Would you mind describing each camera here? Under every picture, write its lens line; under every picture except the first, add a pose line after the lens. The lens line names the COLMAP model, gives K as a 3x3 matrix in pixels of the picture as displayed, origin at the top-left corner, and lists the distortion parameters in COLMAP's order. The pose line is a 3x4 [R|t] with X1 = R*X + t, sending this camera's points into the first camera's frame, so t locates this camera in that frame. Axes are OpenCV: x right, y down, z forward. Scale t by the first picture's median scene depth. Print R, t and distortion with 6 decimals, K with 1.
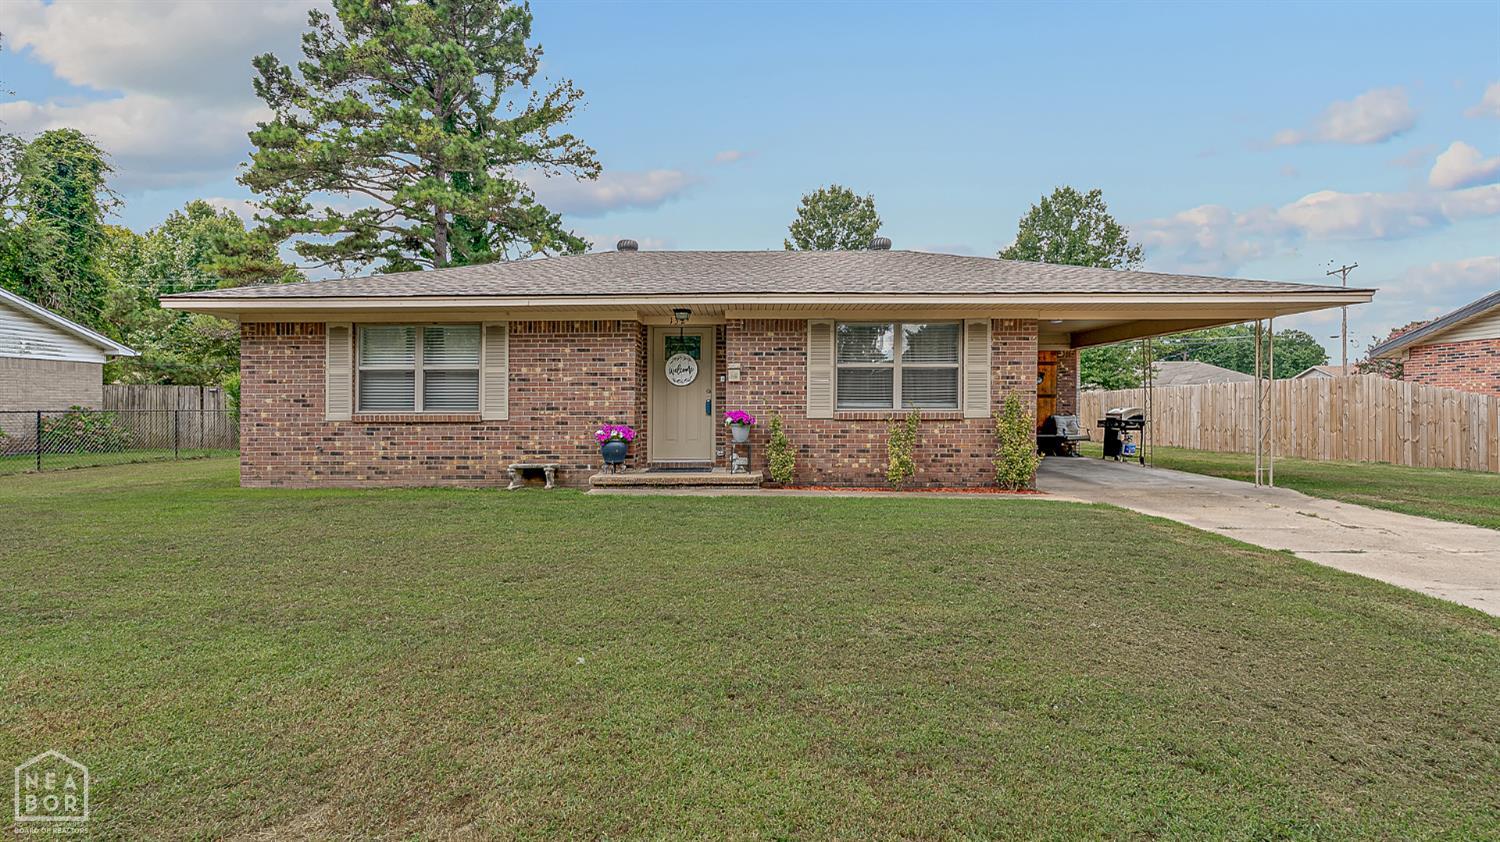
lens RADIAL K [[711.6, 0, 739.6], [0, 711.6, 397.3], [0, 0, 1]] dist [-0.002187, 0.000970]
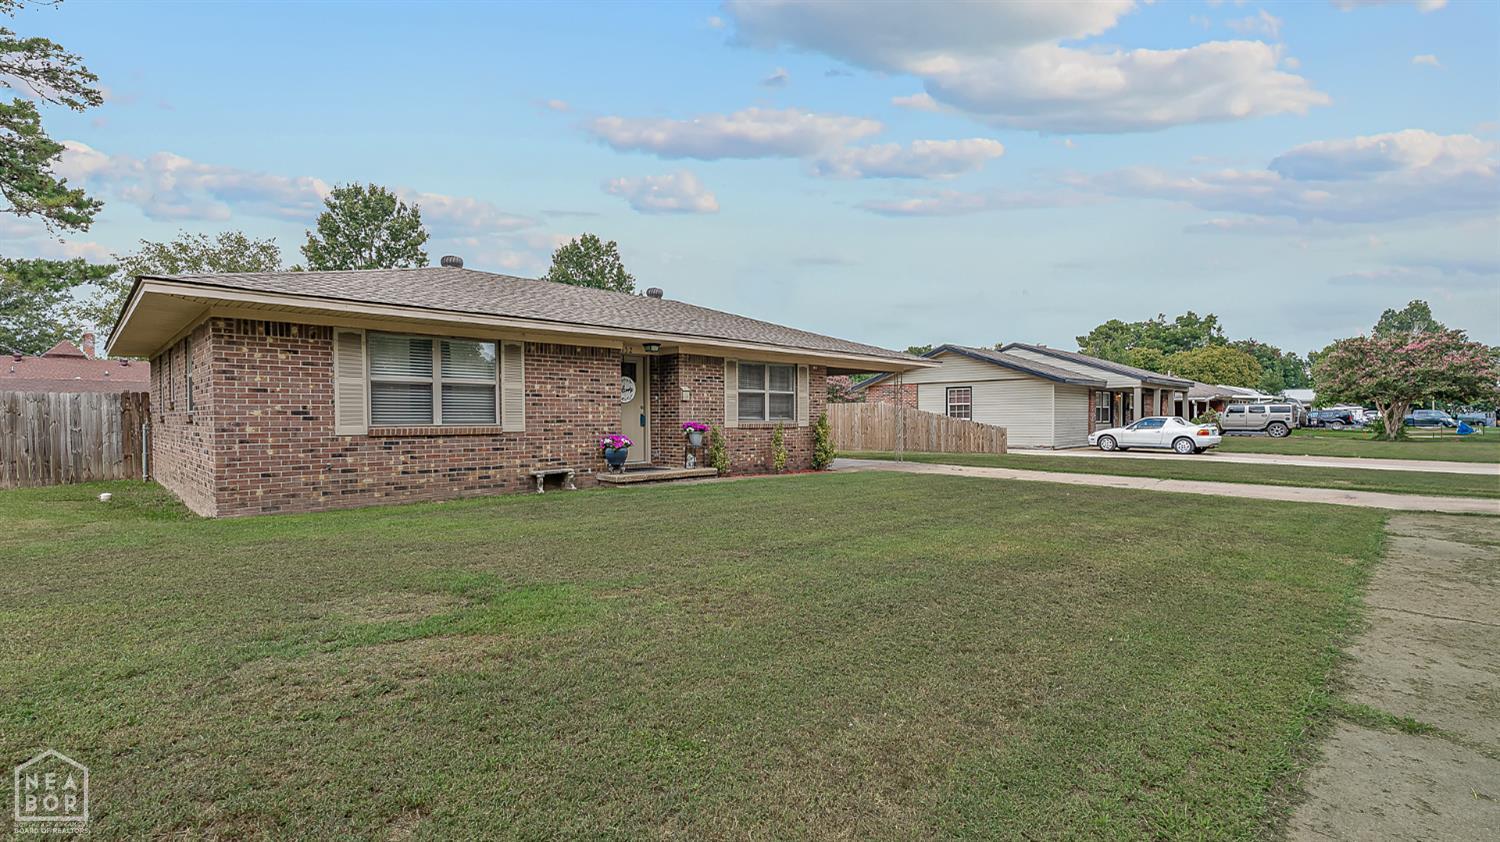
lens RADIAL K [[711.6, 0, 759.0], [0, 711.6, 427.1], [0, 0, 1]] dist [-0.002187, 0.000970]
pose [[0.686160, -0.008495, 0.727401, -0.871828], [-0.003580, 0.999880, 0.015054, 0.006958], [-0.727442, -0.012933, 0.686047, -0.015142]]
